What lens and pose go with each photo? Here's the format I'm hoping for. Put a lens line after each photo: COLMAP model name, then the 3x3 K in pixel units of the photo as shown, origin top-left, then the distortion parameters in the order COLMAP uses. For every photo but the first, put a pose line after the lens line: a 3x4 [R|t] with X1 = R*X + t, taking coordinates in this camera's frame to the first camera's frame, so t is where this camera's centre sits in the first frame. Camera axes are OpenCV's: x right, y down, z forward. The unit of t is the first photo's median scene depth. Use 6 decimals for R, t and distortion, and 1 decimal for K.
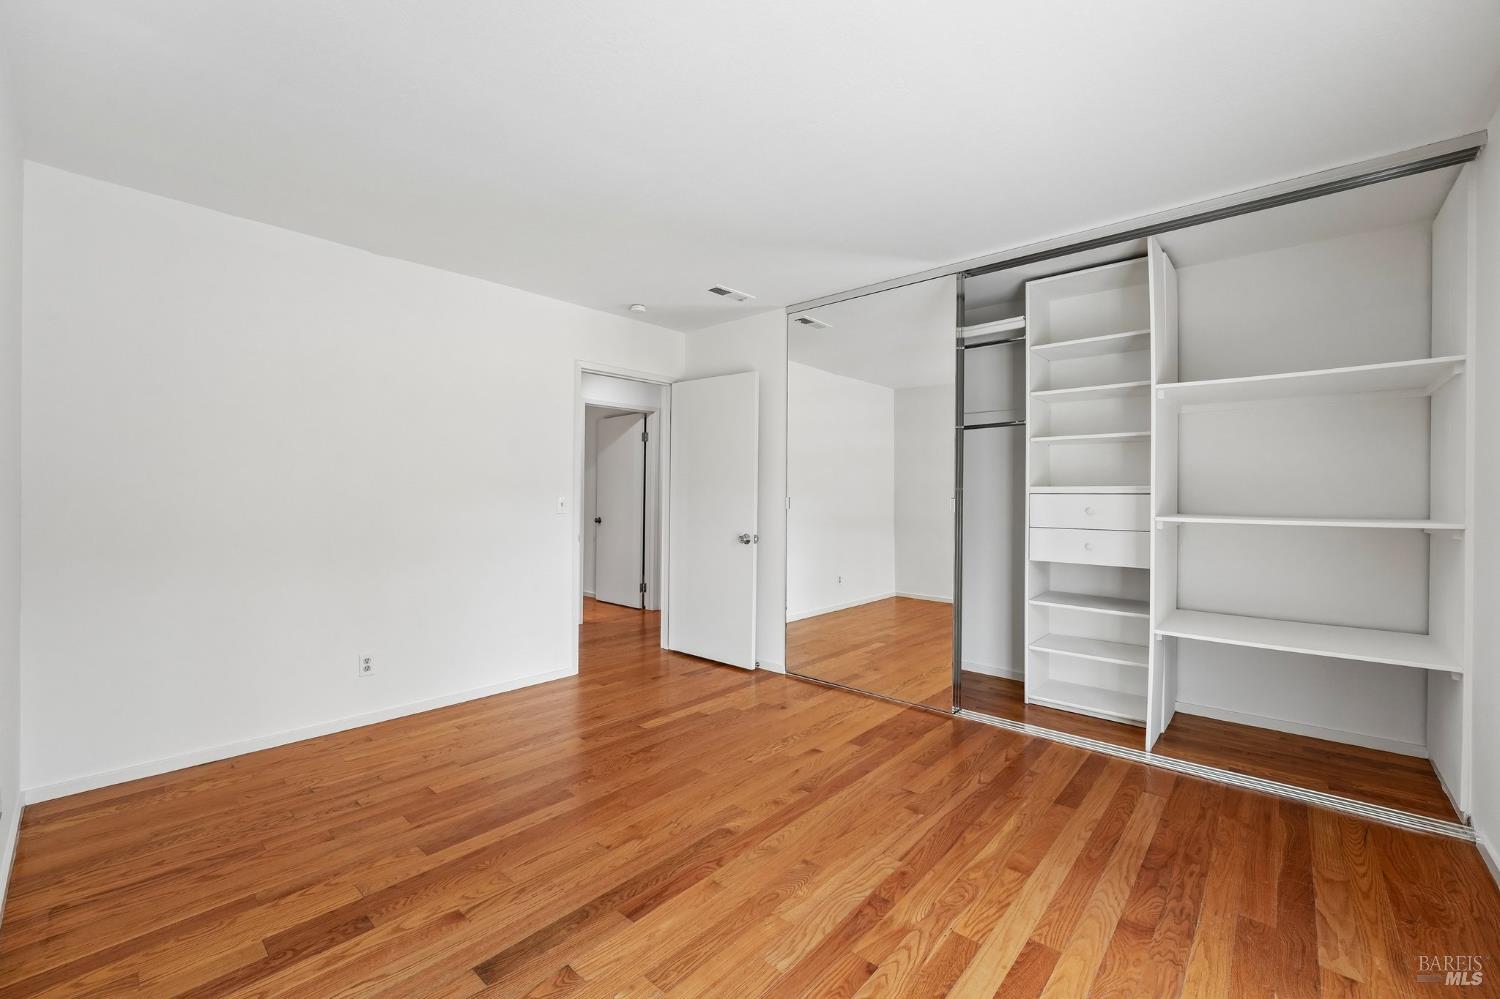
lens RADIAL K [[607.5, 0, 749.7], [0, 607.5, 496.1], [0, 0, 1]] dist [-0.015494, 0.000415]
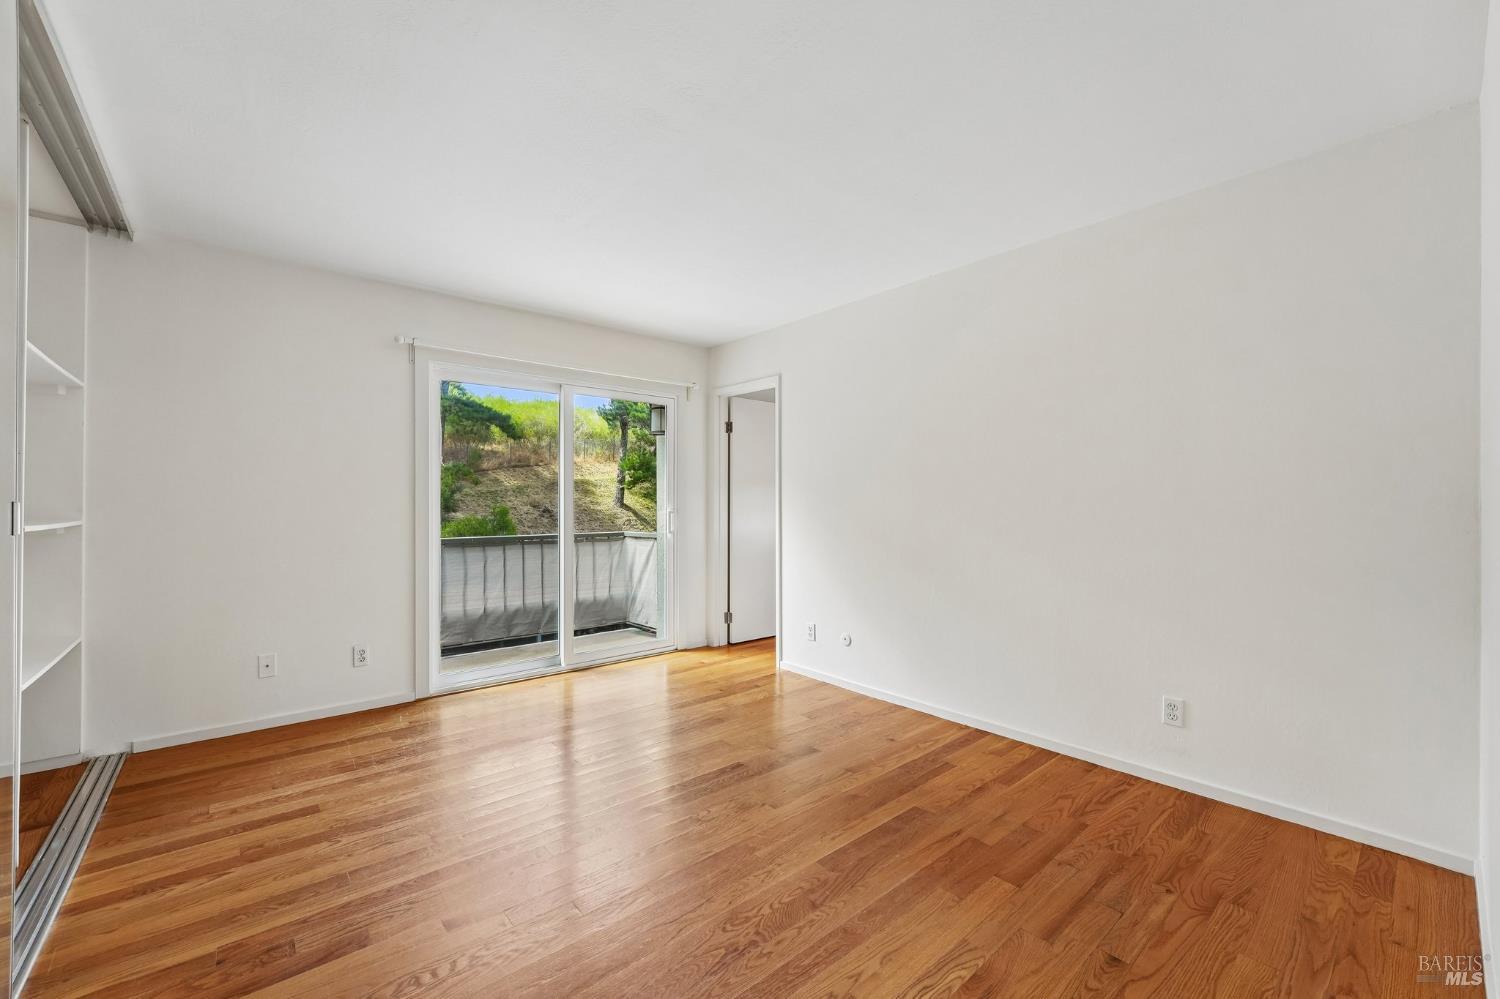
lens RADIAL K [[607.5, 0, 751.1], [0, 607.5, 497.5], [0, 0, 1]] dist [-0.015494, 0.000415]
pose [[-0.990809, -0.001448, 0.135259, -0.386363], [-0.001576, 0.999998, -0.000841, -0.003474], [-0.135258, -0.001047, -0.990810, 2.265356]]
